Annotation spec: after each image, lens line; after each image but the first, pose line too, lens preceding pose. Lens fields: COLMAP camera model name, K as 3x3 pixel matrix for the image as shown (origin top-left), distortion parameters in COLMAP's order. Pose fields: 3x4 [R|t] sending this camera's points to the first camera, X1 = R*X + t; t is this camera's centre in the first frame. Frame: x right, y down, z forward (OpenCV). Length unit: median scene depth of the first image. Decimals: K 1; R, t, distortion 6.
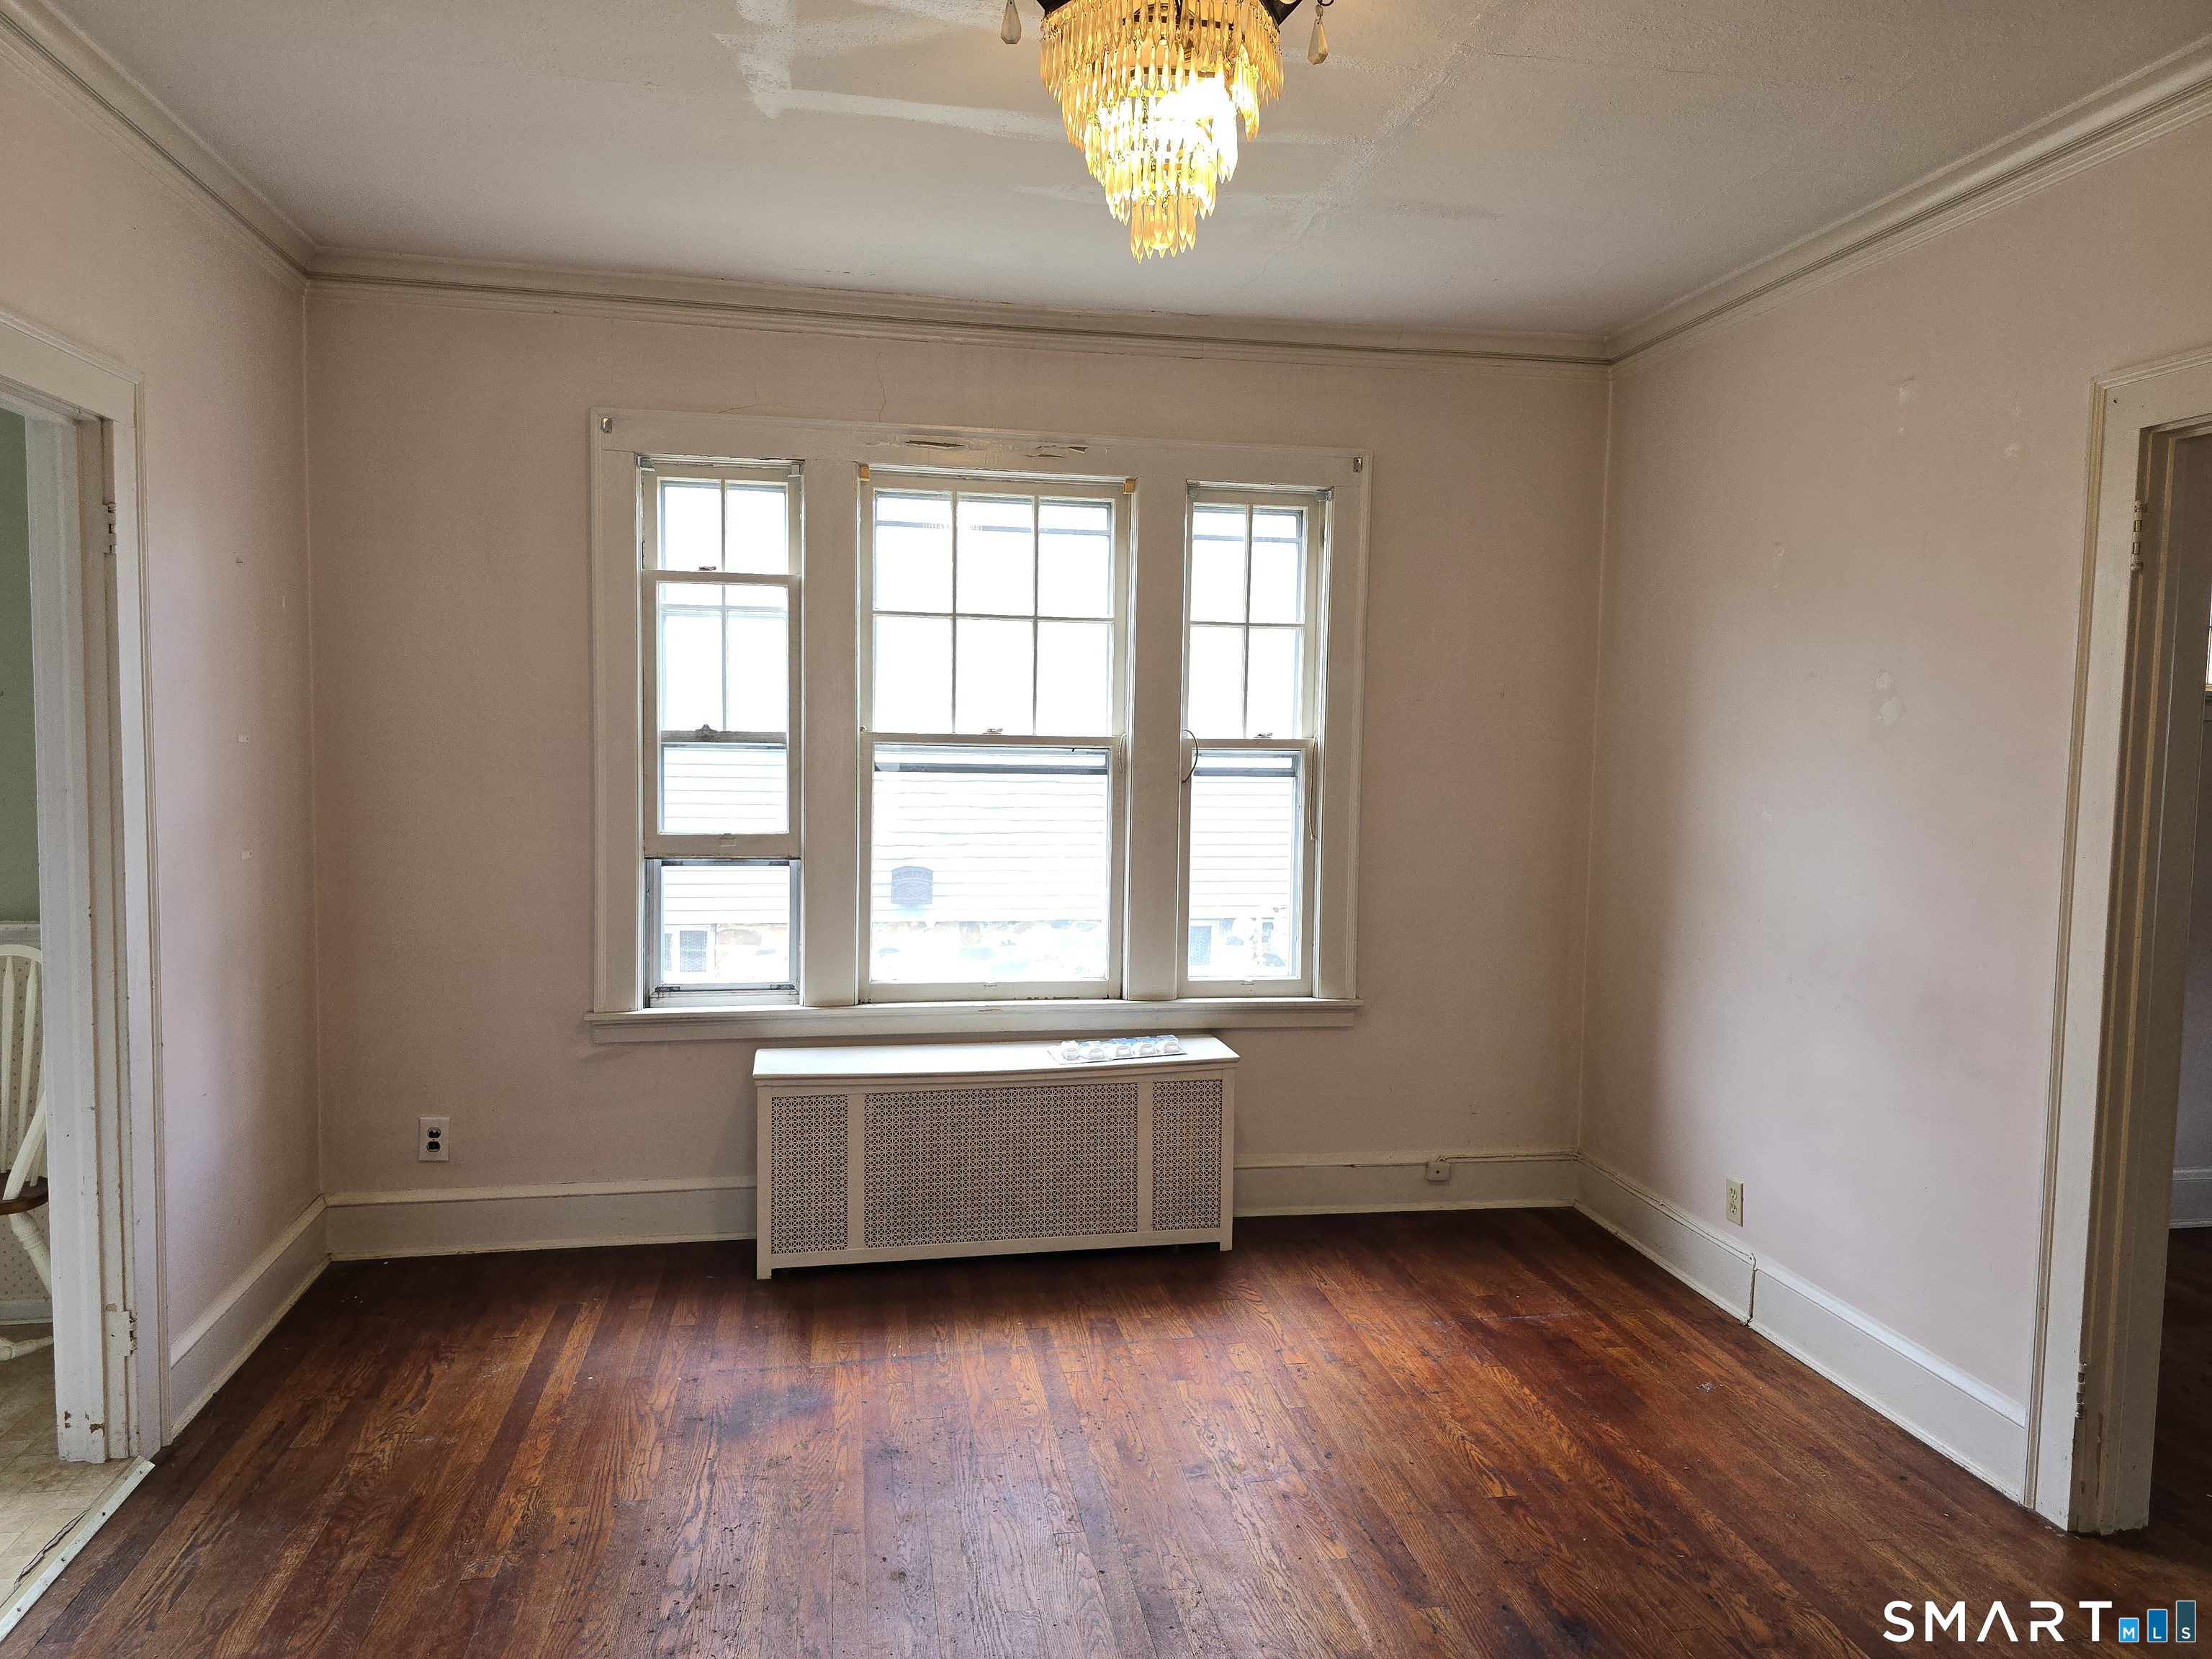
lens RADIAL K [[1473.8, 0, 1091.1], [0, 1473.8, 831.8], [0, 0, 1]] dist [0.004559, -0.003812]
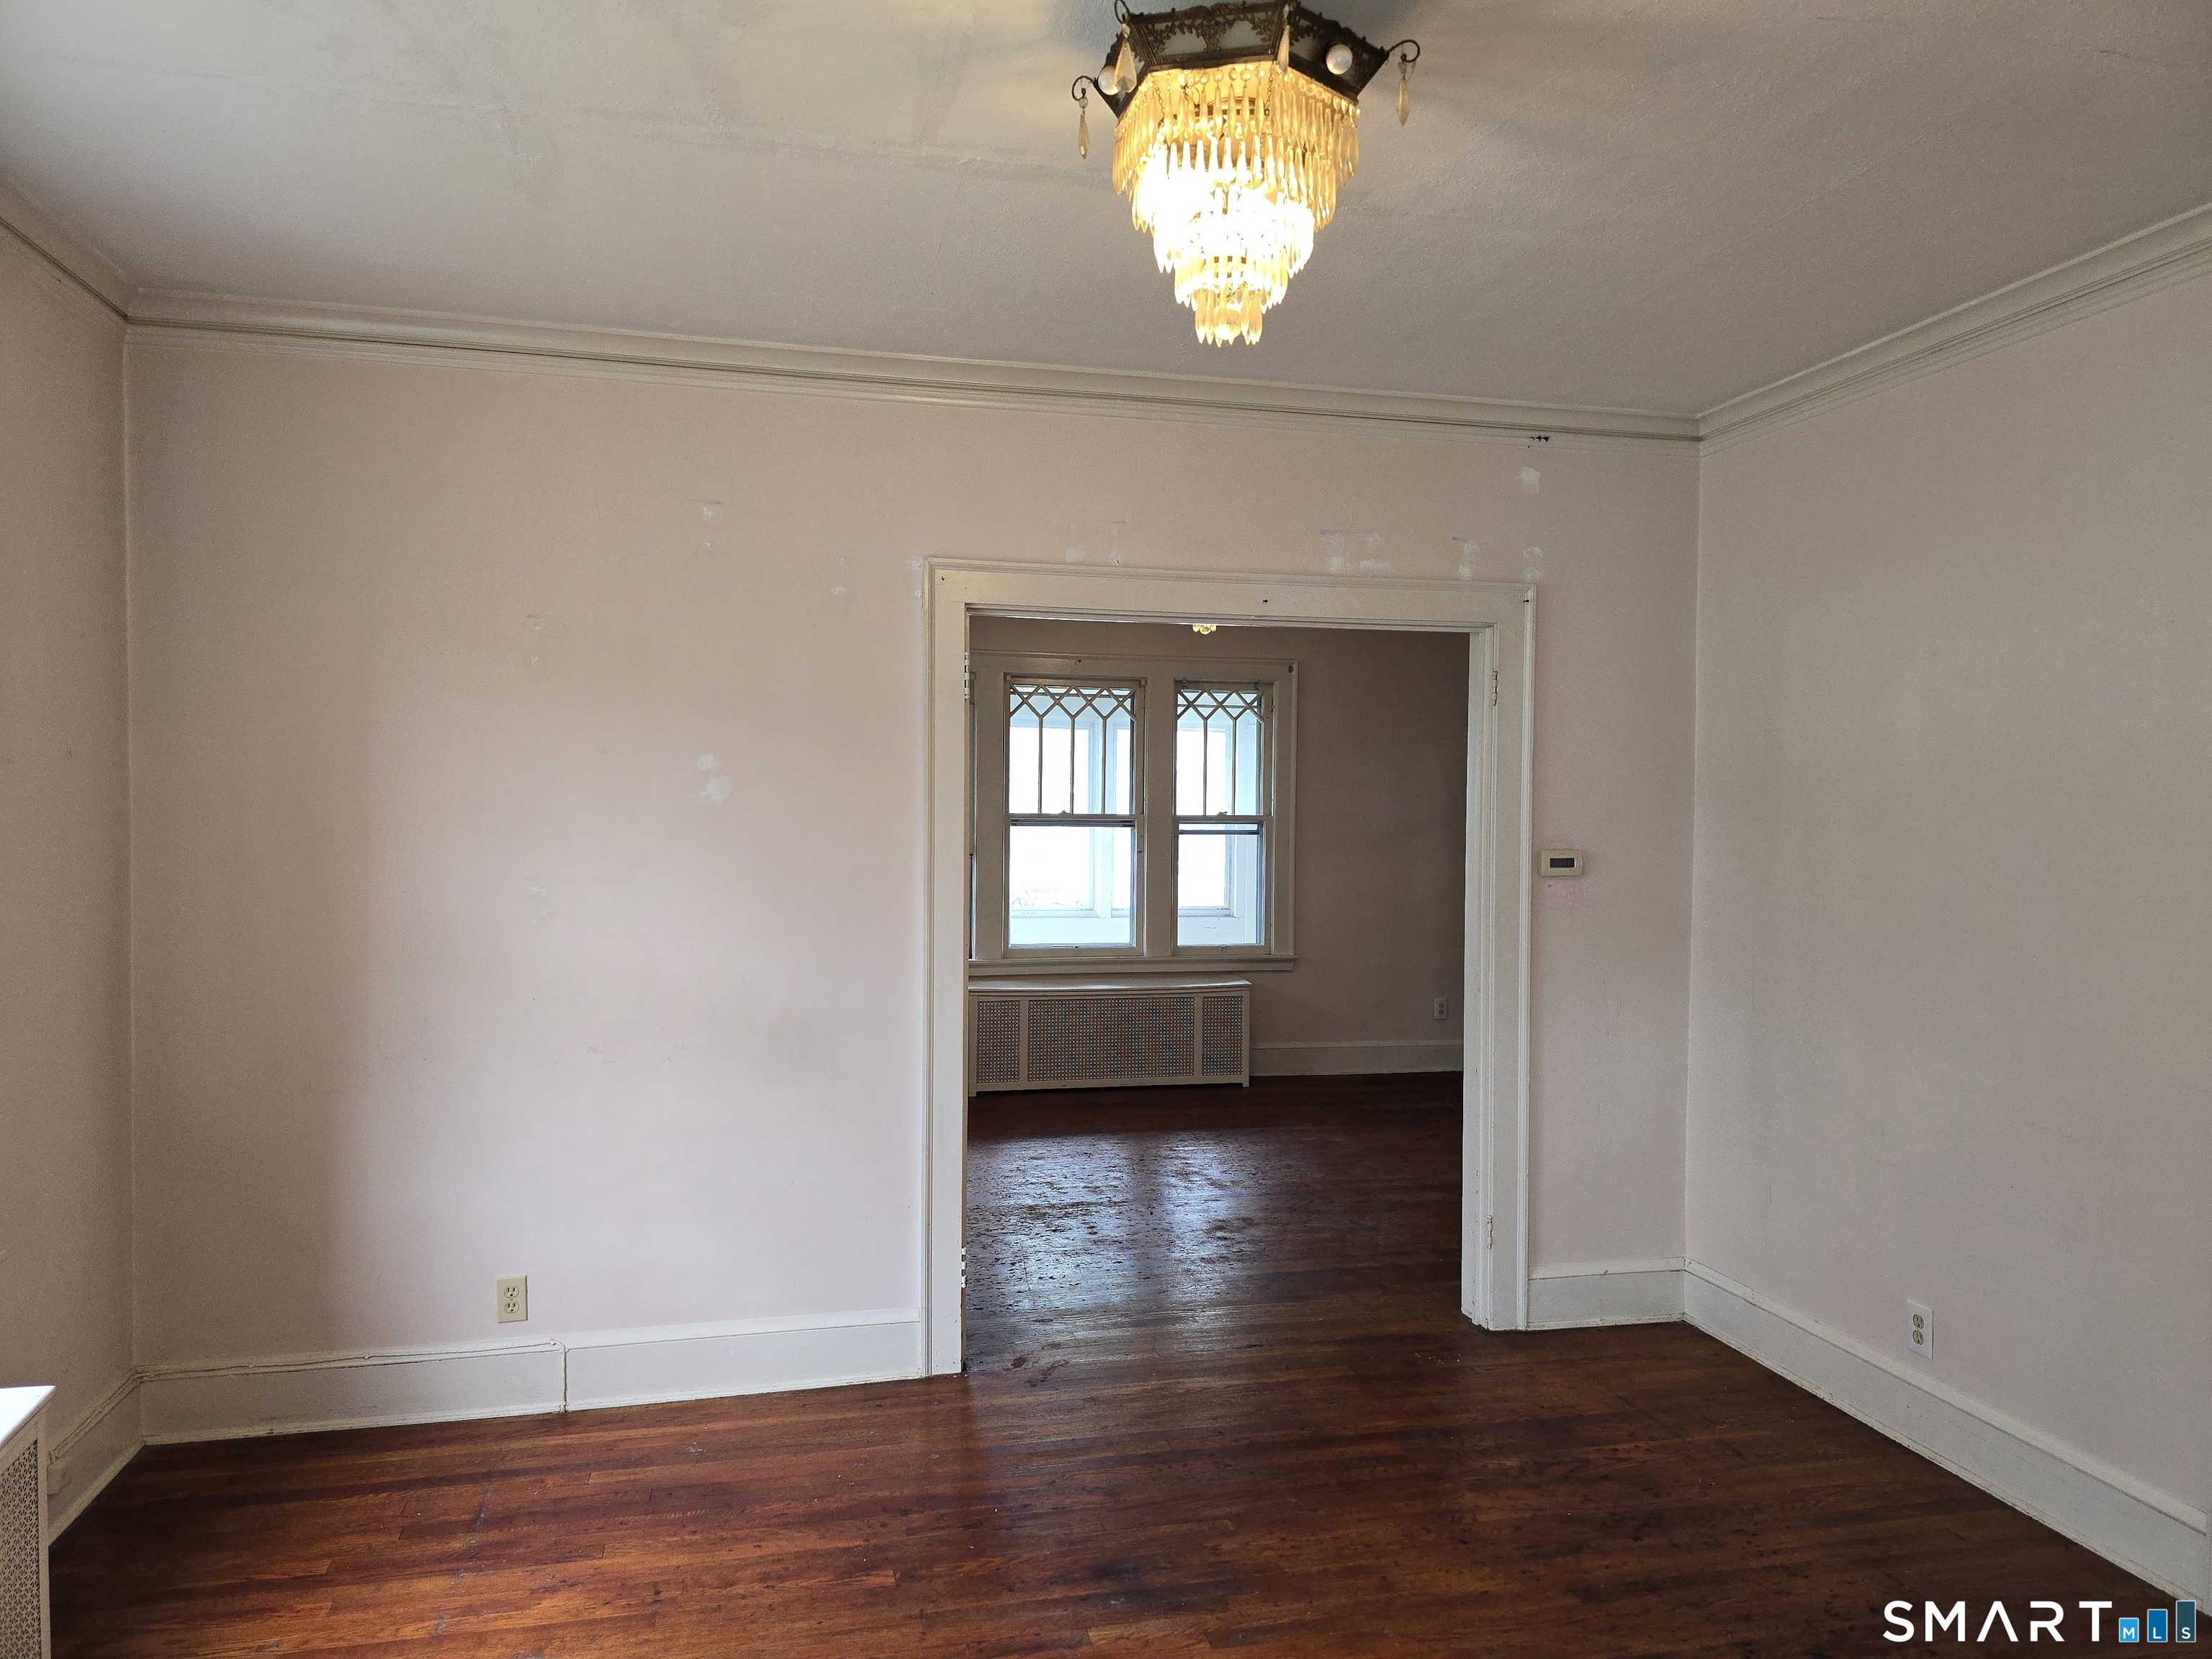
lens RADIAL K [[1483.2, 0, 1106.3], [0, 1483.2, 826.1], [0, 0, 1]] dist [0.007612, 0.000190]
pose [[-0.074160, -0.031266, 0.996756, -0.532522], [0.062185, 0.997418, 0.035913, -0.063426], [-0.995306, 0.064647, -0.072025, 0.662178]]
